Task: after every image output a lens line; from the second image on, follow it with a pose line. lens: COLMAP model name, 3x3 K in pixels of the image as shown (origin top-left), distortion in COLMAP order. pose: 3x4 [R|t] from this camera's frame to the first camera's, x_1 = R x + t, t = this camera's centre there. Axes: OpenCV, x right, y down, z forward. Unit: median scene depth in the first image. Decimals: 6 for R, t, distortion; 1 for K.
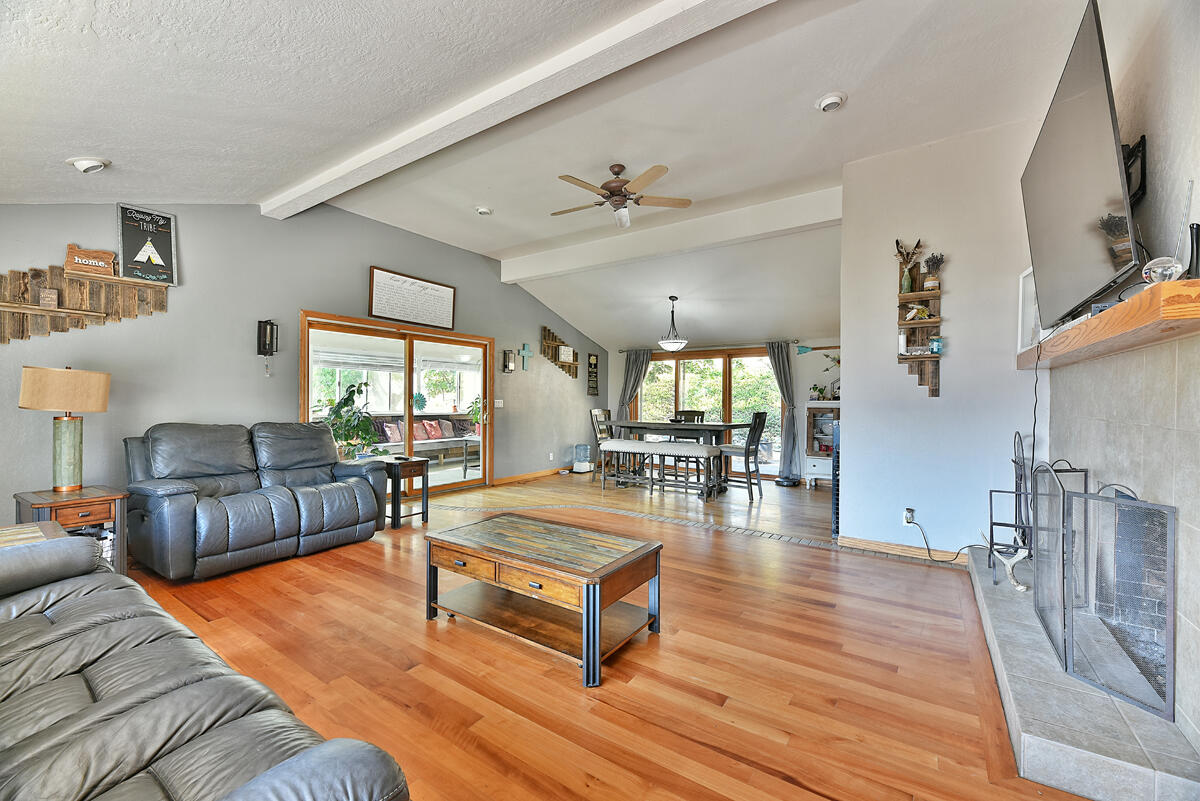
lens RADIAL K [[485.7, 0, 599.9], [0, 485.7, 400.4], [0, 0, 1]] dist [0.000933, -0.000681]
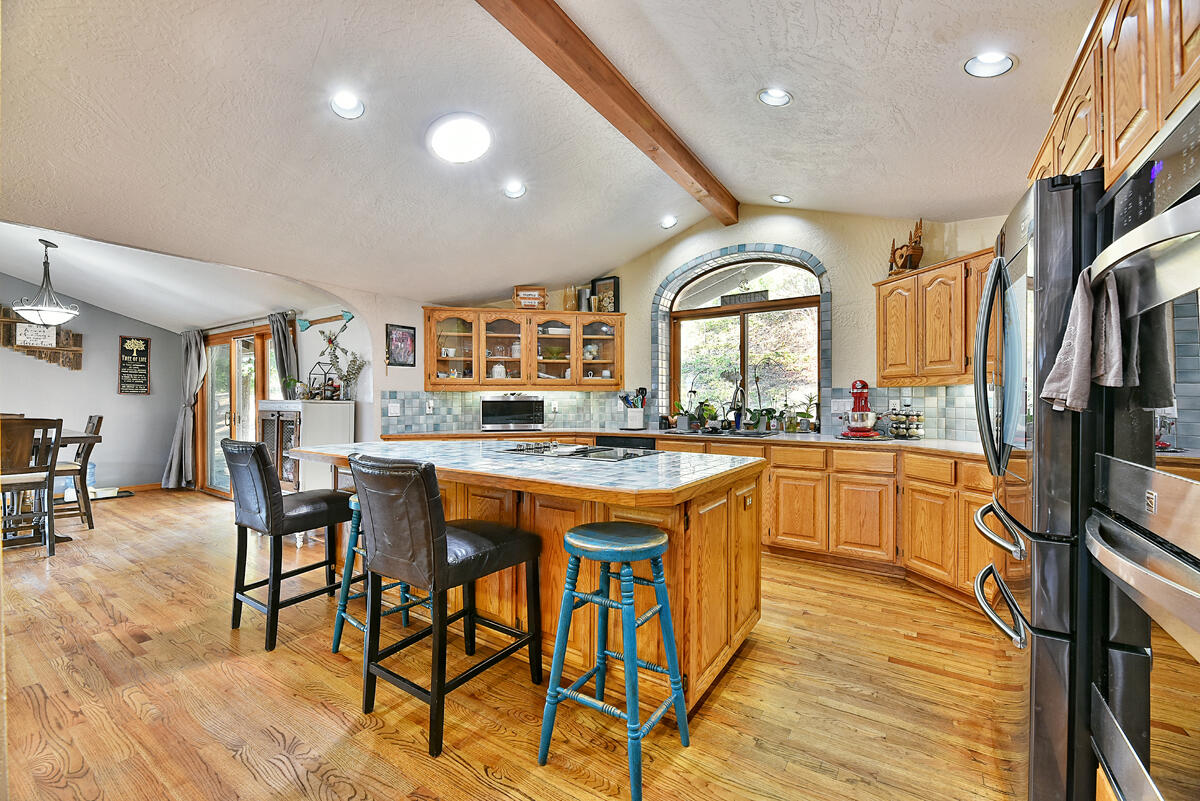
lens RADIAL K [[485.7, 0, 600.6], [0, 485.7, 400.5], [0, 0, 1]] dist [0.000933, -0.000681]
pose [[0.999861, -0.002821, 0.016405, 0.728452], [0.002855, 0.999994, -0.002061, 0.003784], [-0.016399, 0.002108, 0.999863, 0.274882]]
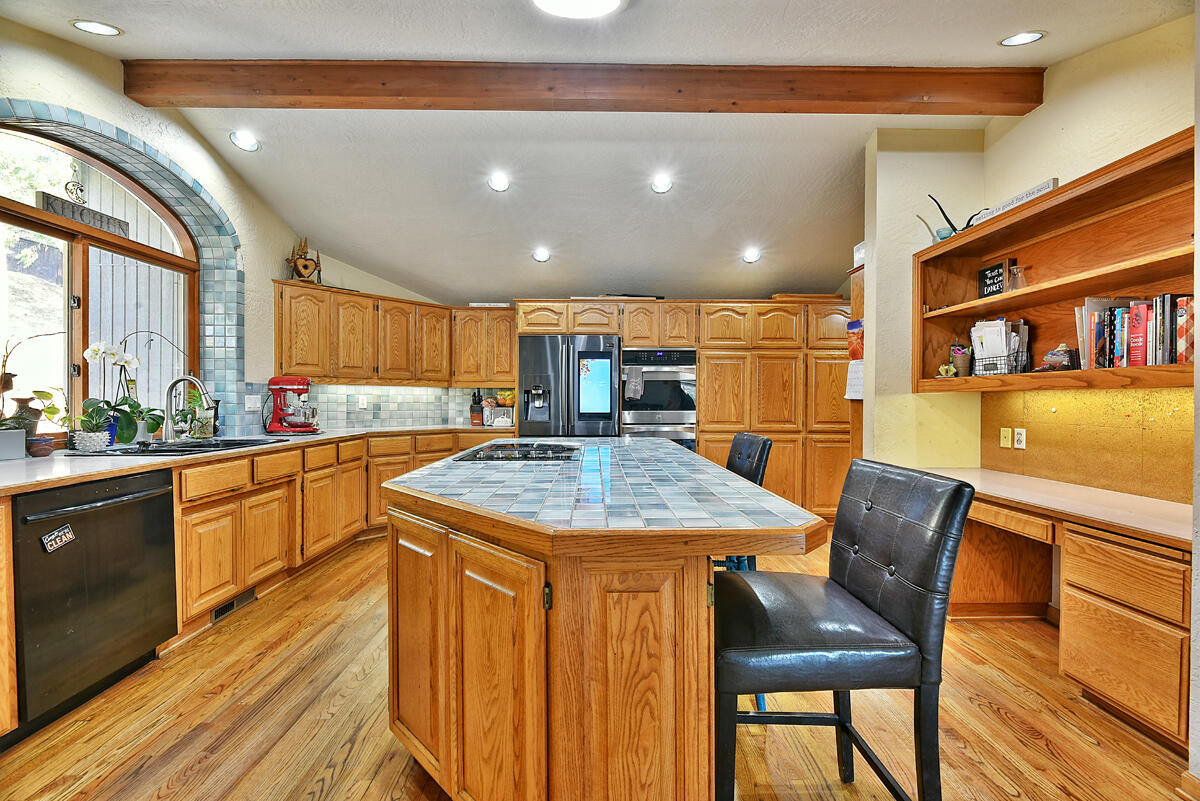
lens RADIAL K [[485.7, 0, 602.6], [0, 485.7, 402.2], [0, 0, 1]] dist [0.000933, -0.000681]
pose [[-0.581038, -0.012809, 0.813776, 0.432292], [-0.007156, 0.999918, 0.010629, 0.001595], [-0.813845, 0.000353, -0.581082, 0.757522]]
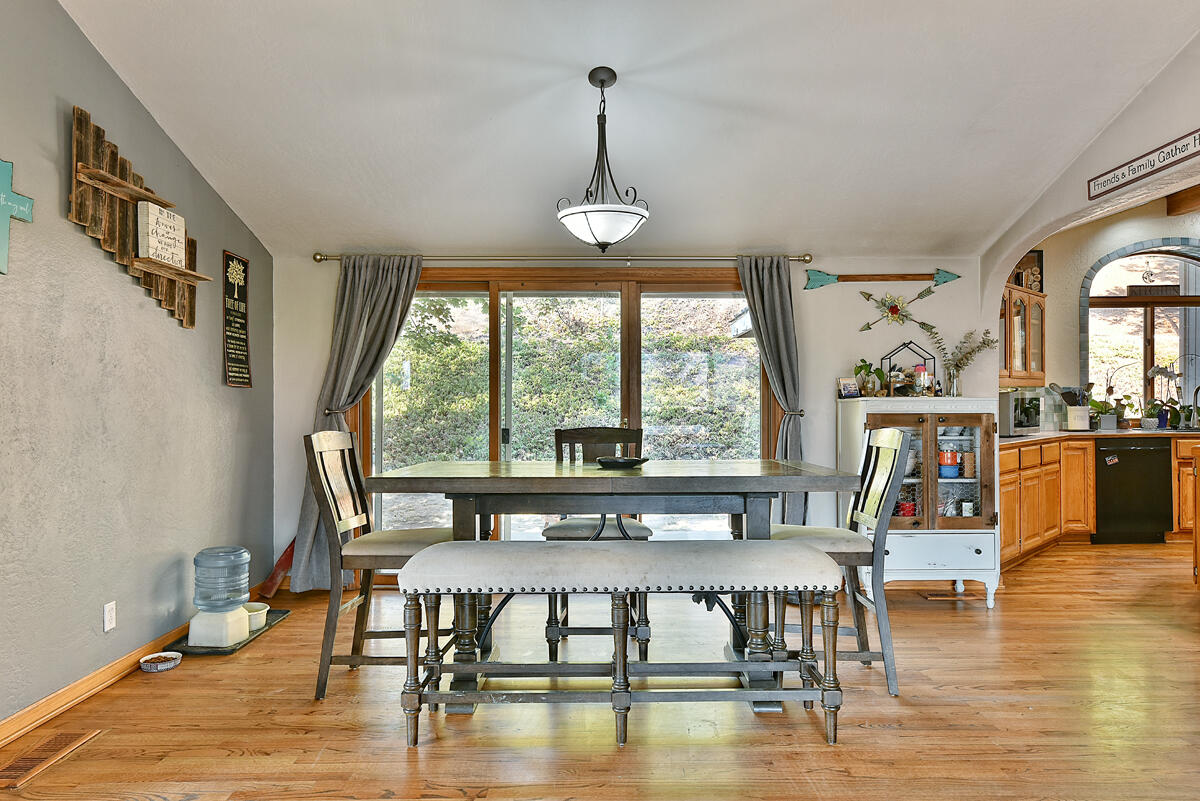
lens RADIAL K [[781.4, 0, 606.3], [0, 781.4, 405.2], [0, 0, 1]] dist [0.007965, 0.000062]
pose [[0.817939, -0.011153, 0.575197, -0.119508], [0.008188, 0.999936, 0.007746, 0.000288], [-0.575247, -0.001626, 0.817978, 0.477703]]
